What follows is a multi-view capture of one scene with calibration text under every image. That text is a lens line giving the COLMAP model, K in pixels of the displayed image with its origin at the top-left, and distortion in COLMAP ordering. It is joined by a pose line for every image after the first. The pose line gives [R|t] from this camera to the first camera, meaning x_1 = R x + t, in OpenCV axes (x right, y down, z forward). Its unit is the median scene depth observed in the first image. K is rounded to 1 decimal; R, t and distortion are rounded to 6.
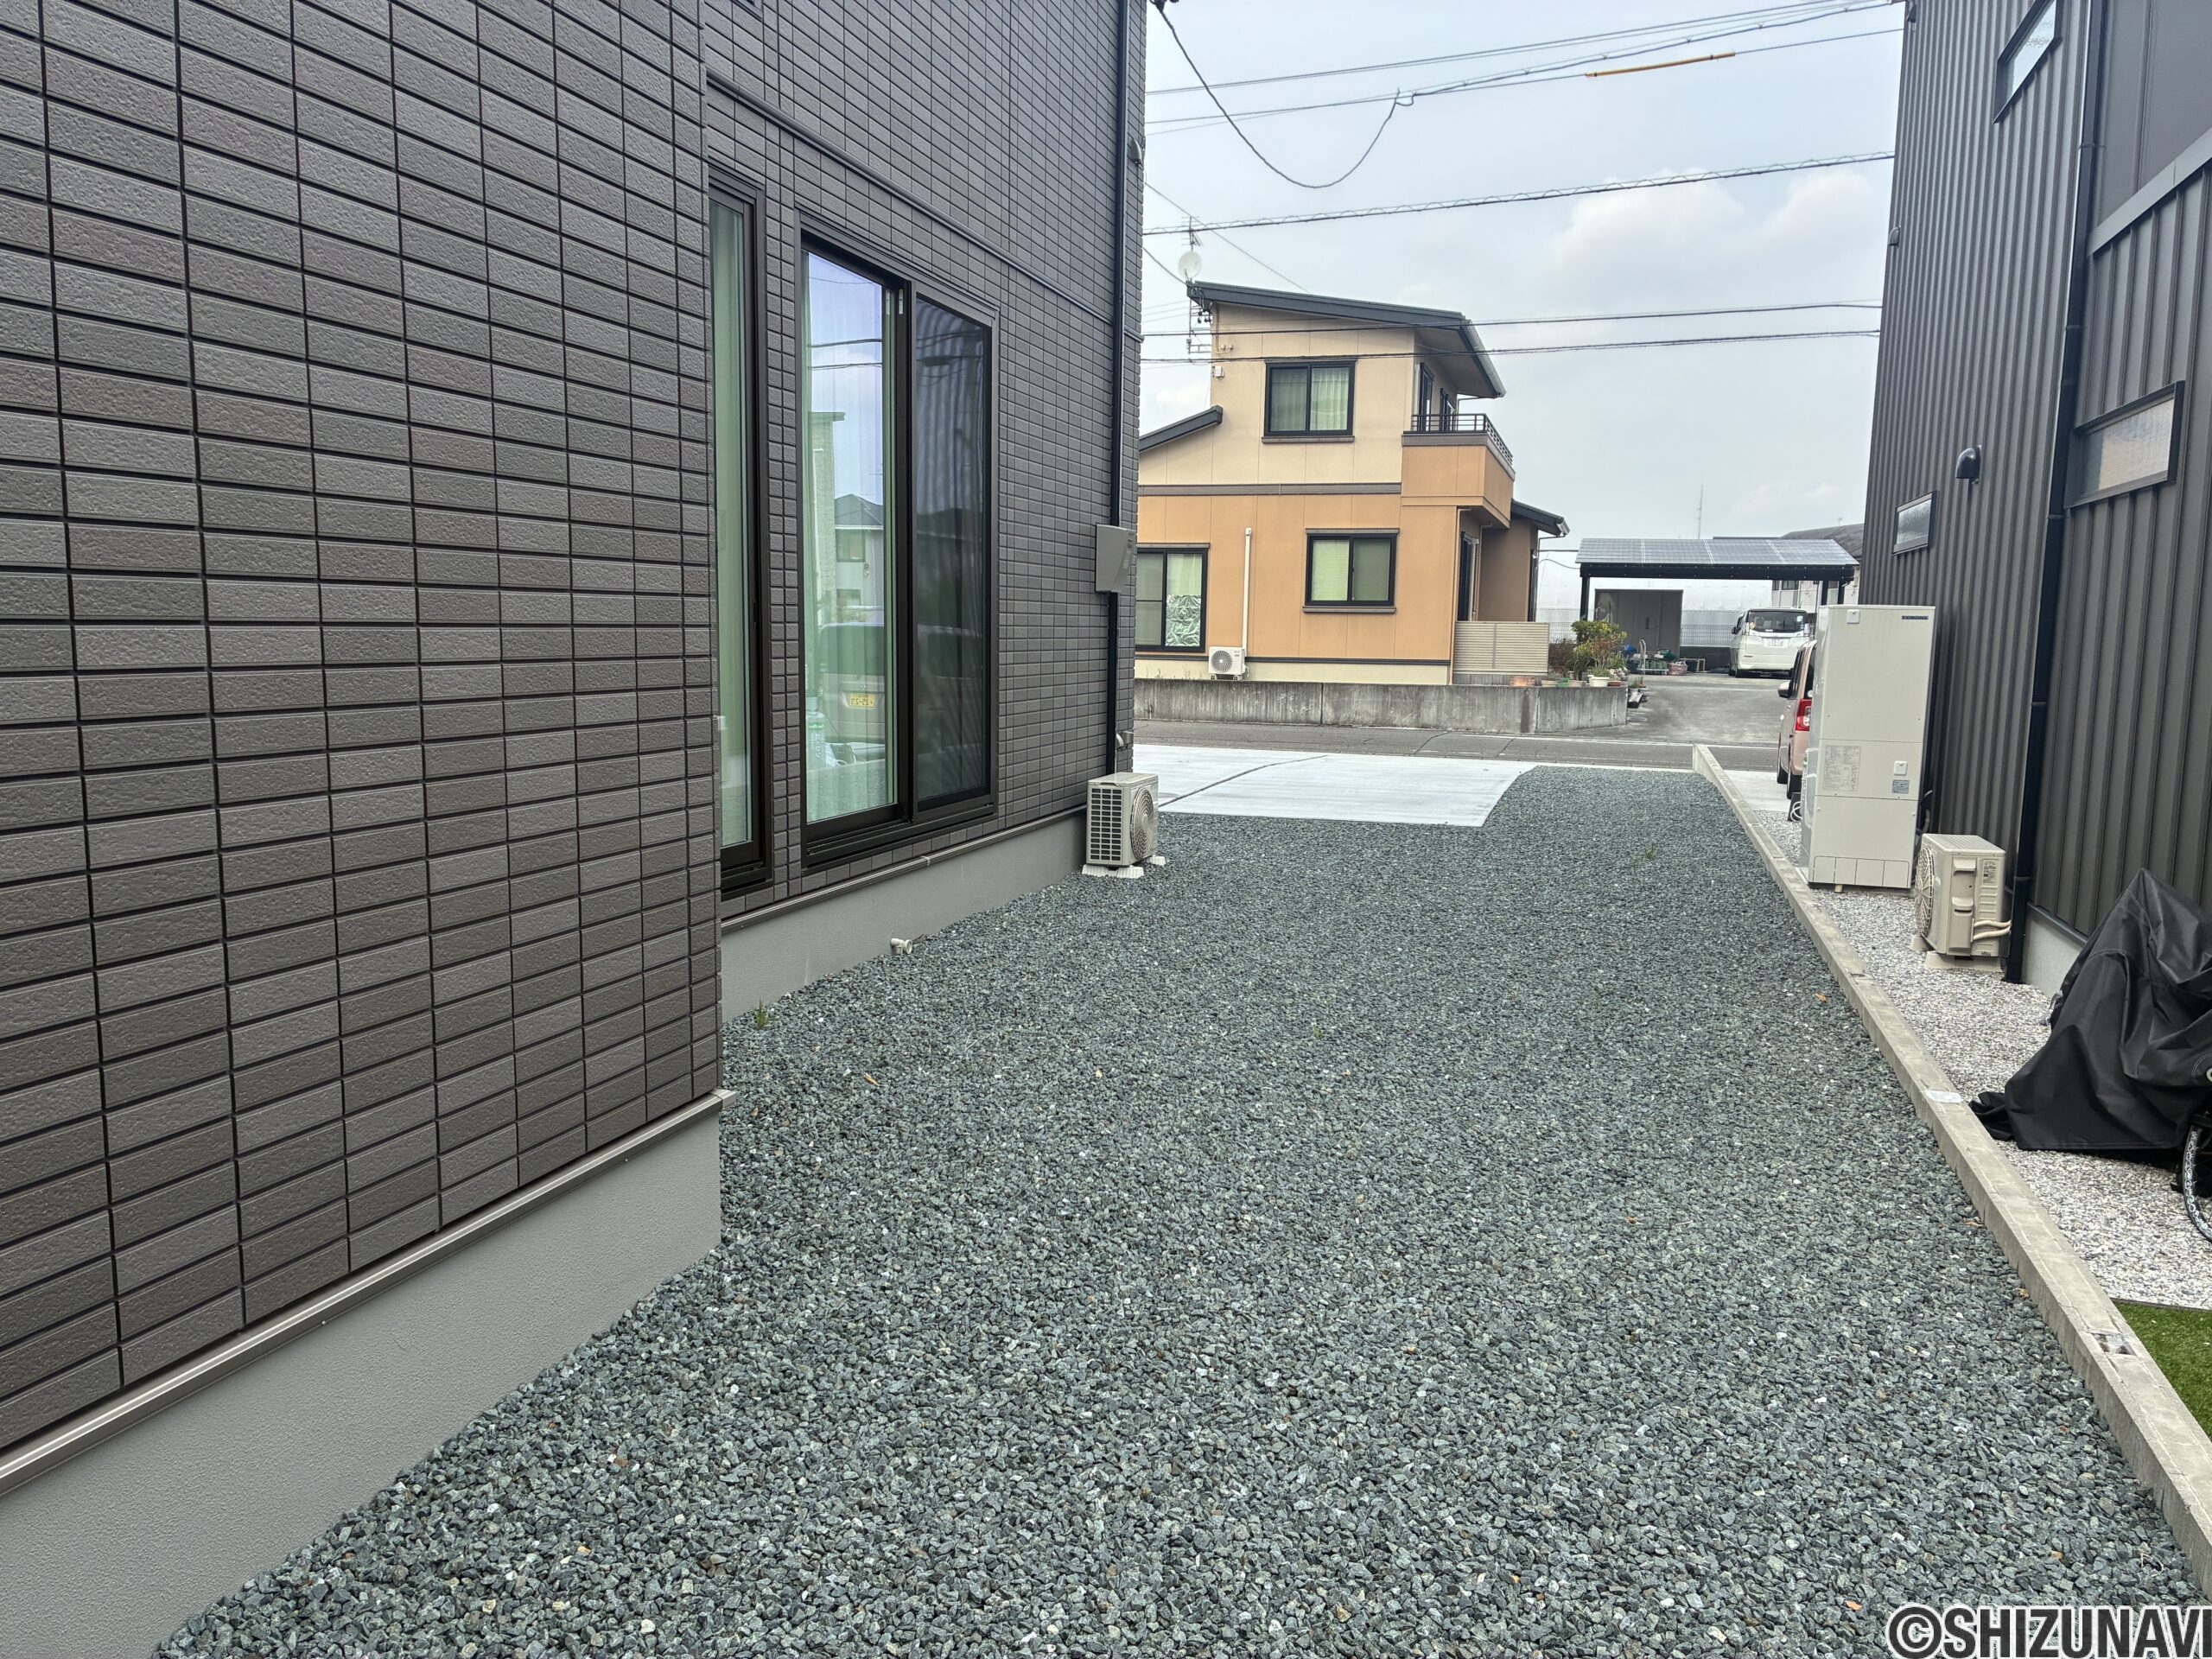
lens RADIAL K [[1662.2, 0, 1119.3], [0, 1662.2, 858.7], [0, 0, 1]] dist [-0.004202, 0.051095]
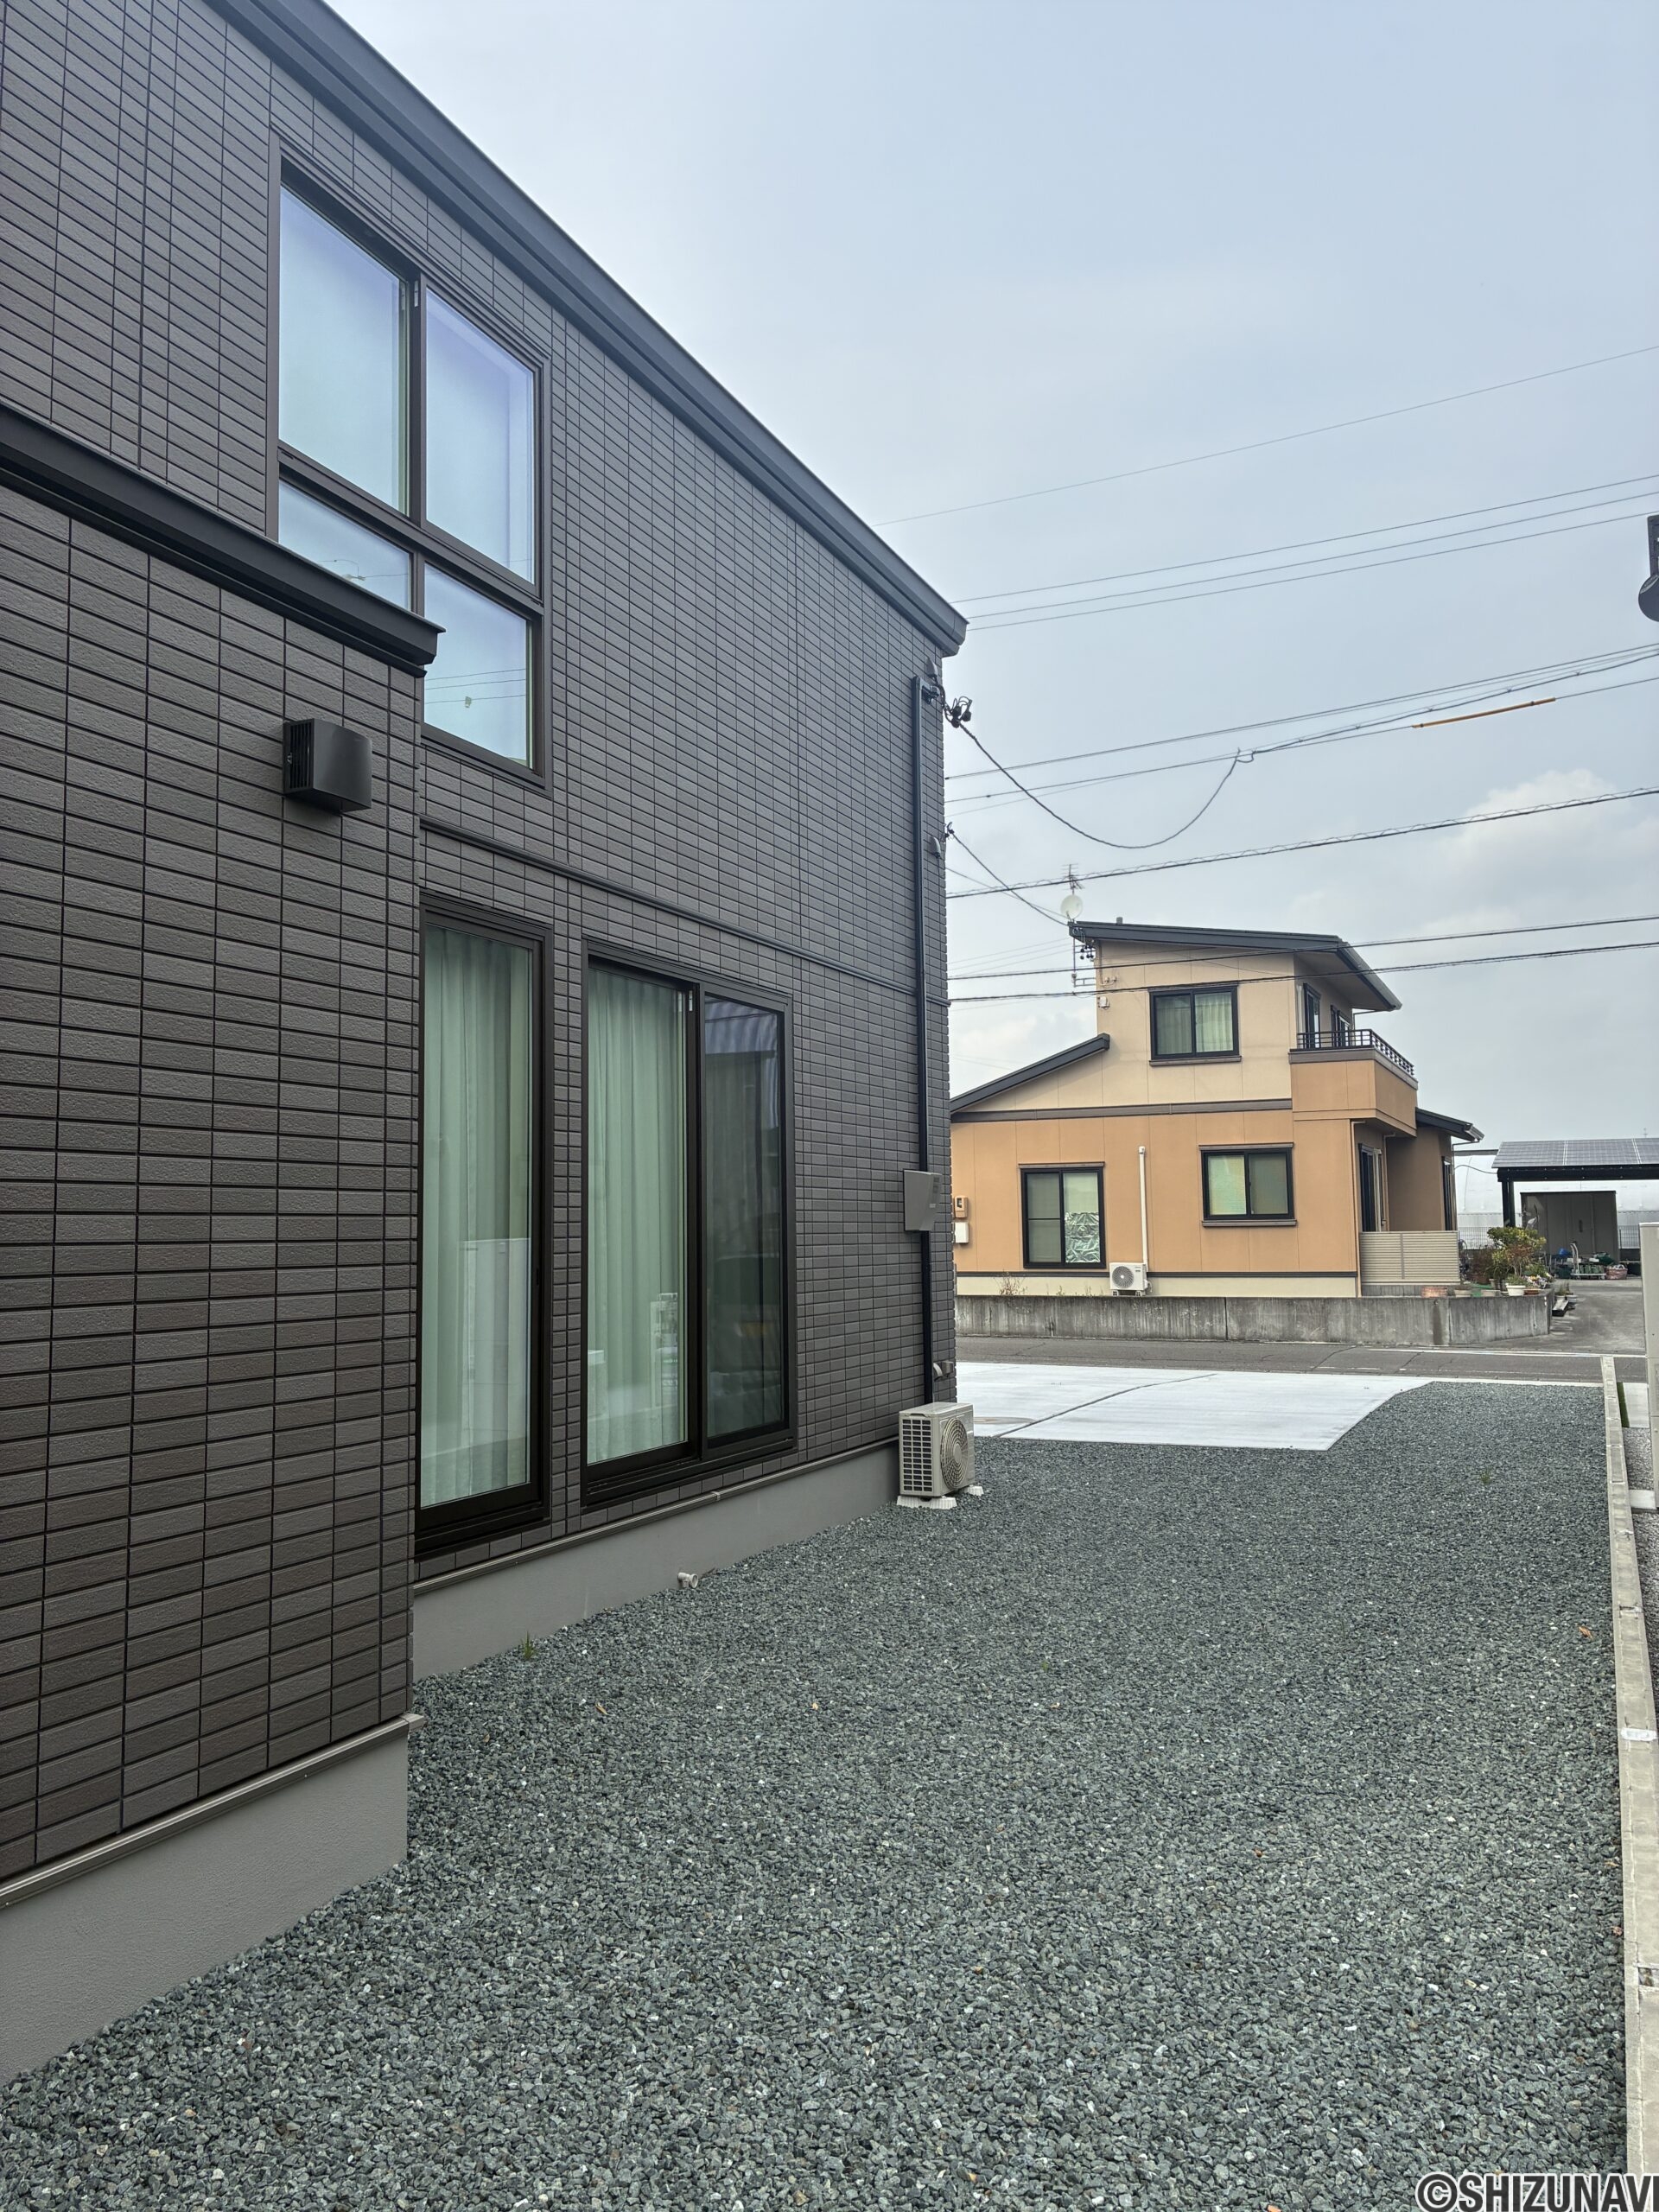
lens RADIAL K [[1661.8, 0, 829.5], [0, 1661.8, 1106.0], [0, 0, 1]] dist [0.061298, -0.082837]
pose [[0.989855, -0.043165, -0.135367, 0.220303], [0.012513, 0.975517, -0.219567, -0.013260], [0.141531, 0.215646, 0.966160, -0.169734]]
